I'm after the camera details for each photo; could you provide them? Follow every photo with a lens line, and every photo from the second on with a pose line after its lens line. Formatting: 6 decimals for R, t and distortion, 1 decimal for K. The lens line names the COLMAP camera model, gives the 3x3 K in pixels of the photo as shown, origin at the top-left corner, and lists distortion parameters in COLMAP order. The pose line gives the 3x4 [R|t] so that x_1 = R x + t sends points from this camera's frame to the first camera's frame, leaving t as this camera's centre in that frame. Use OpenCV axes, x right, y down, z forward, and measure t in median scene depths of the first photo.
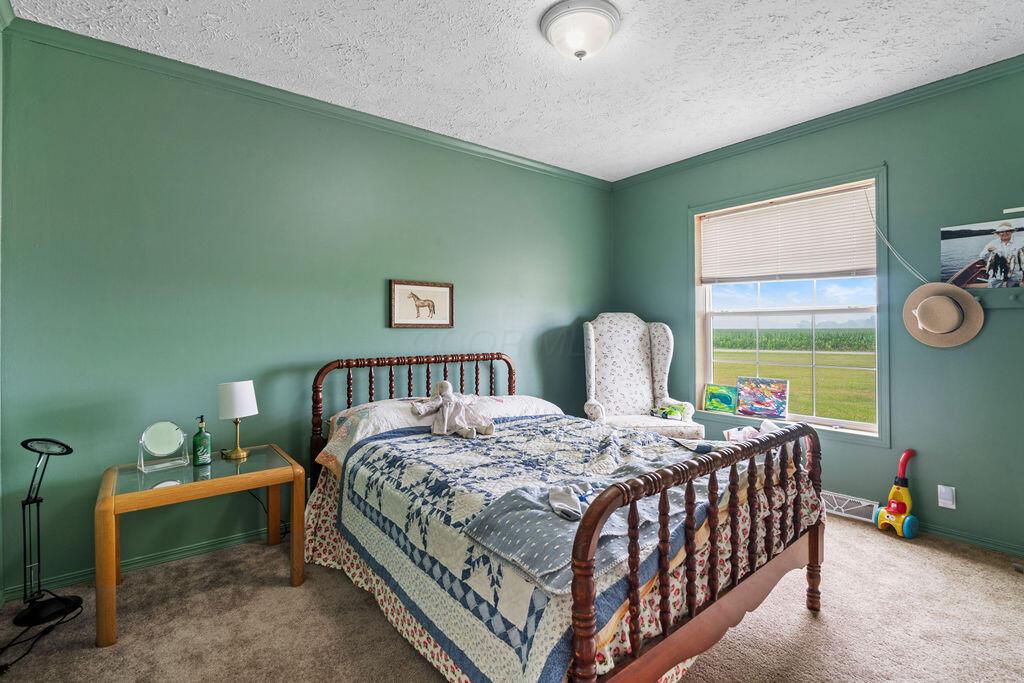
lens RADIAL K [[485.7, 0, 513.7], [0, 485.7, 341.3], [0, 0, 1]] dist [0.001389, 0.000104]
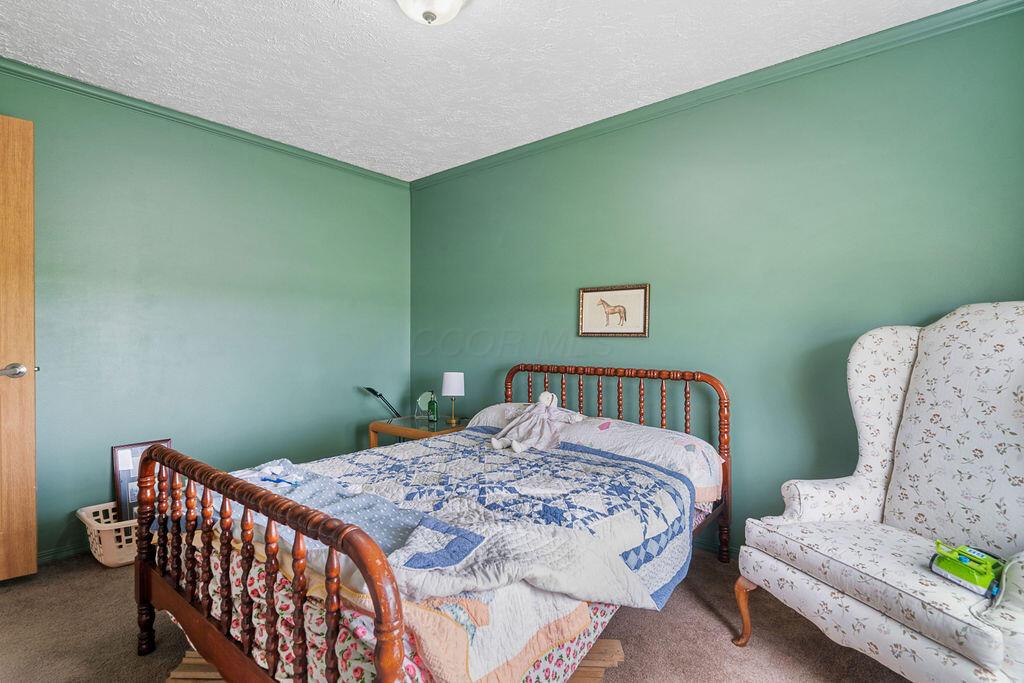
lens RADIAL K [[485.7, 0, 513.7], [0, 485.7, 341.3], [0, 0, 1]] dist [0.001389, 0.000104]
pose [[0.192299, 0.006479, -0.981315, 0.662922], [-0.031538, 0.999502, 0.000419, -0.013705], [0.980829, 0.030868, 0.192408, 0.635066]]
